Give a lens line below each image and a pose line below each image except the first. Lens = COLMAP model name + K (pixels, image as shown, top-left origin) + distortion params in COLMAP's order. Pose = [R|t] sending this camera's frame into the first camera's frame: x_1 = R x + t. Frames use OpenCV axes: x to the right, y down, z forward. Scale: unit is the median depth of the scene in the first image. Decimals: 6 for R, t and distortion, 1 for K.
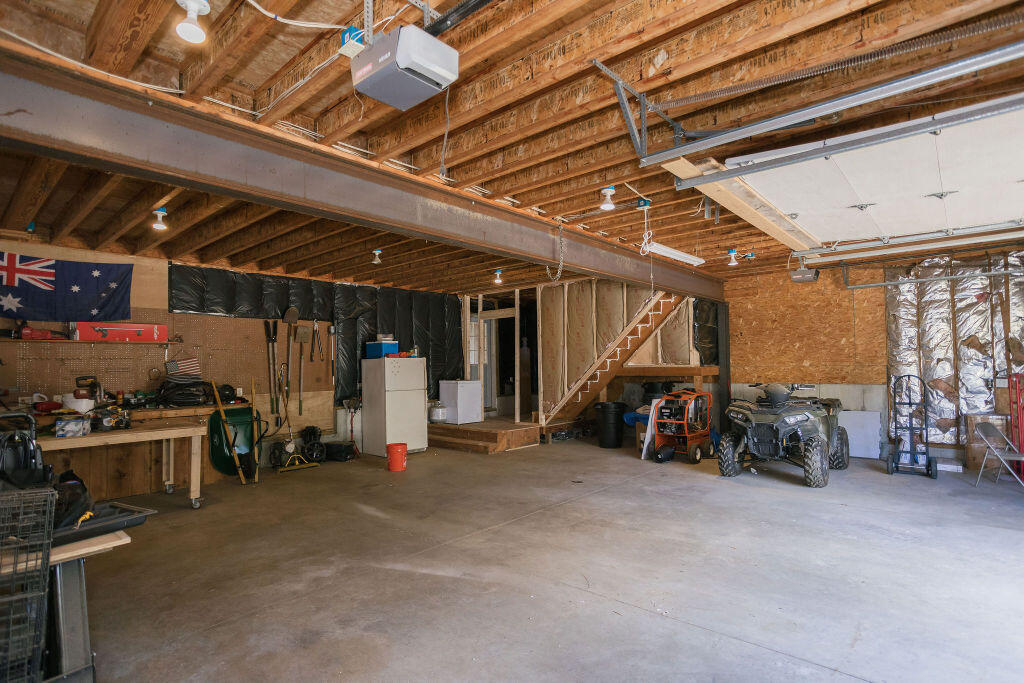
lens RADIAL K [[514.9, 0, 511.3], [0, 514.9, 348.7], [0, 0, 1]] dist [-0.029033, 0.003273]
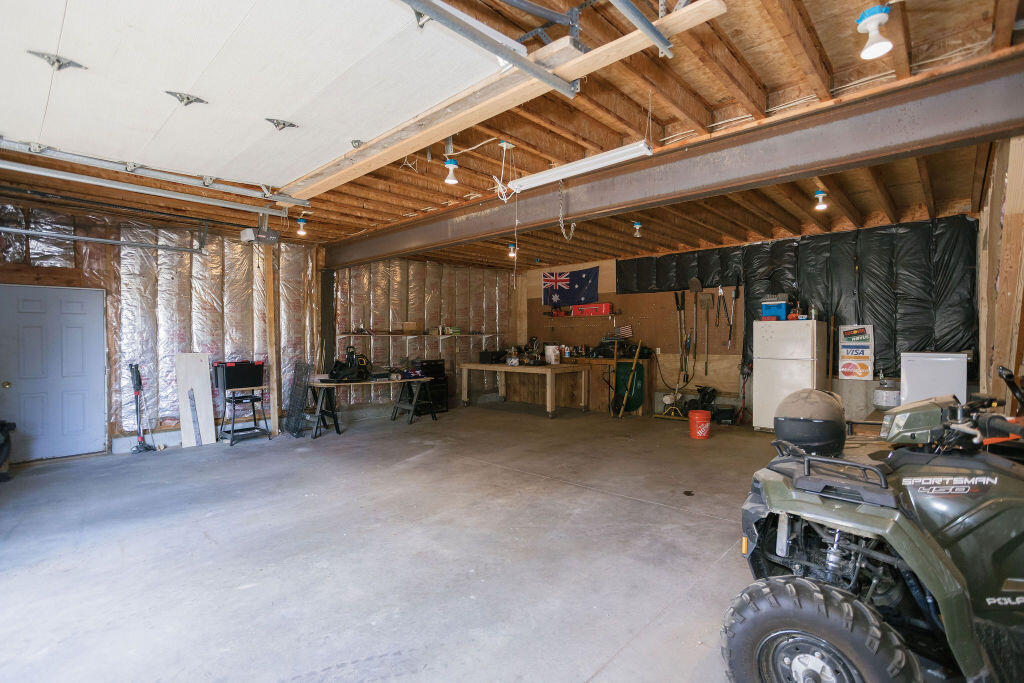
lens RADIAL K [[489.8, 0, 512.2], [0, 489.8, 338.5], [0, 0, 1]] dist [-0.042677, -0.001564]
pose [[-0.019044, 0.019270, -0.999633, 1.019789], [0.039424, 0.999051, 0.018508, 0.025257], [0.999041, -0.039057, -0.019785, 0.977874]]
